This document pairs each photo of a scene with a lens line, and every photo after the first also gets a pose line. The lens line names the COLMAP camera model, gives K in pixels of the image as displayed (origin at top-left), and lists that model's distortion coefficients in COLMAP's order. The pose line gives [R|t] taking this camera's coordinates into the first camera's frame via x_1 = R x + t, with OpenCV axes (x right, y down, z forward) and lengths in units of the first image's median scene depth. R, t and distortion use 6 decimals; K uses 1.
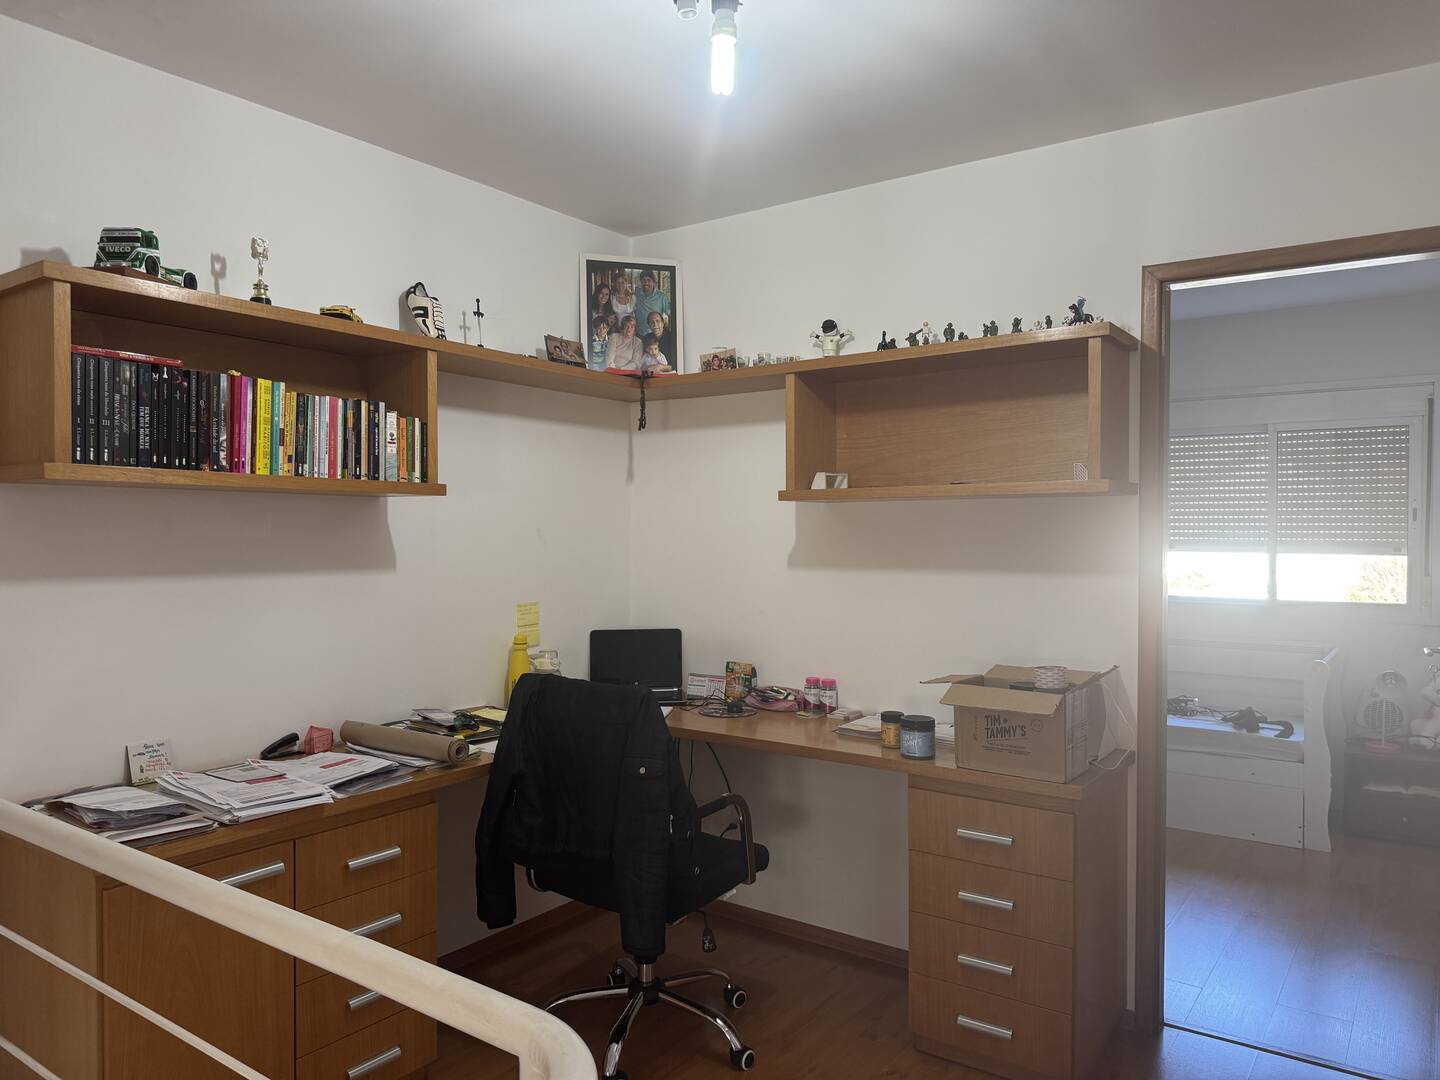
lens RADIAL K [[1029.7, 0, 717.2], [0, 1029.7, 537.9], [0, 0, 1]] dist [0.085763, -0.073658]
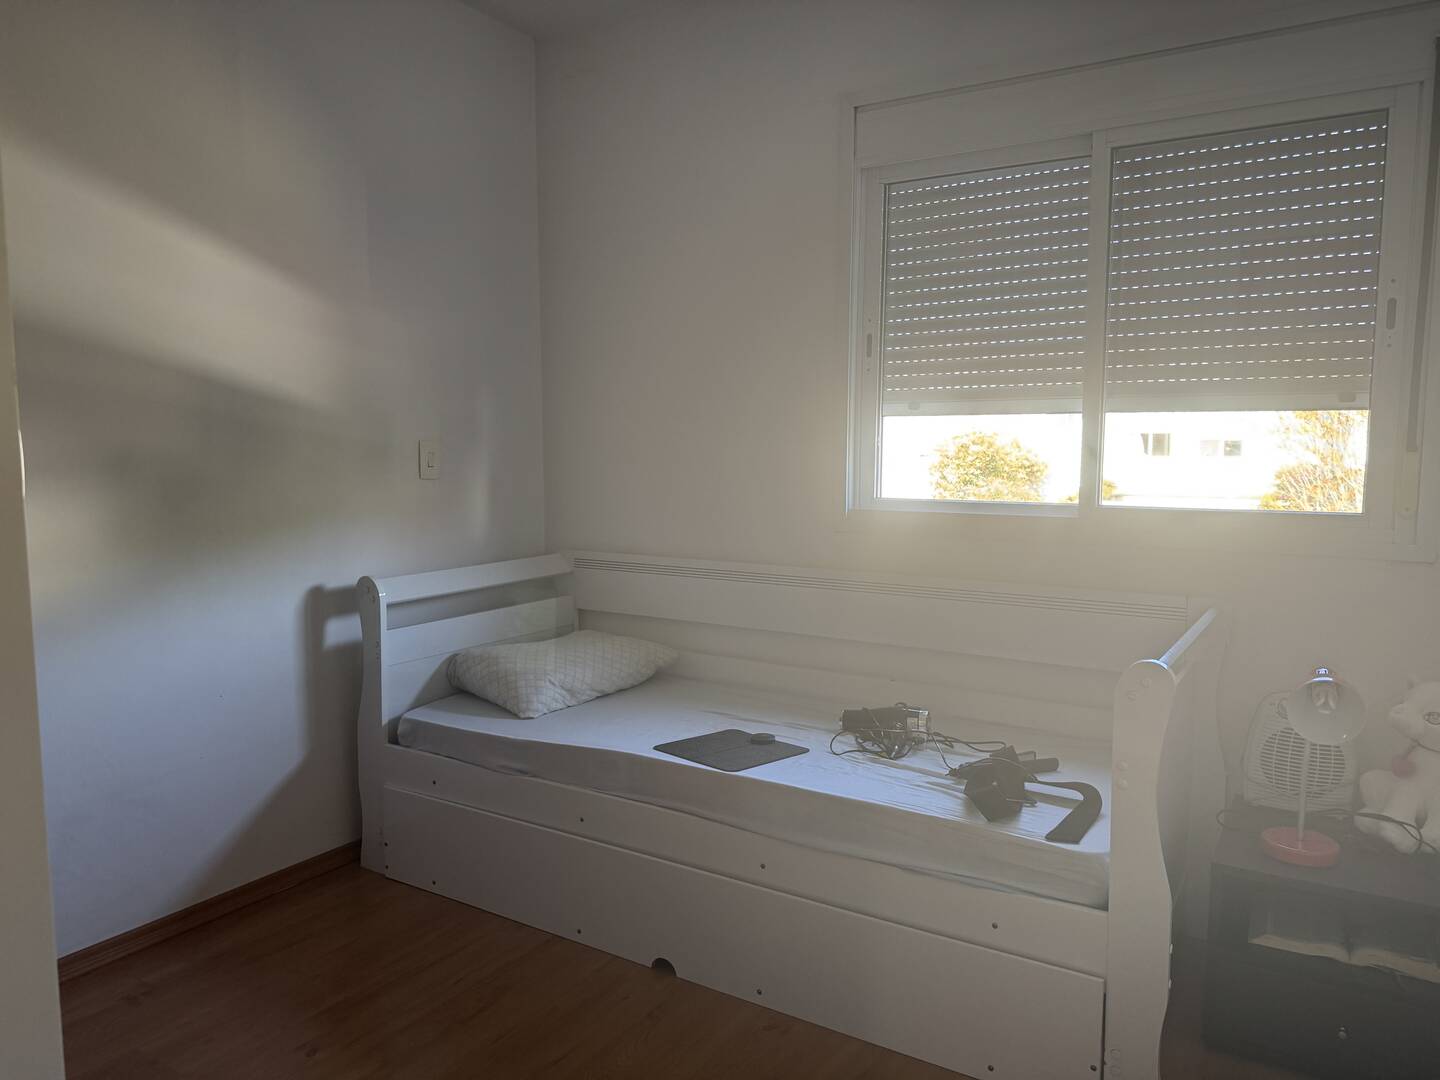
lens RADIAL K [[1029.7, 0, 720.3], [0, 1029.7, 540.1], [0, 0, 1]] dist [0.085763, -0.073658]
pose [[0.998114, -0.006610, 0.061038, 0.353350], [0.001456, 0.996456, 0.084099, 0.035462], [-0.061378, -0.083852, 0.994586, 0.570168]]
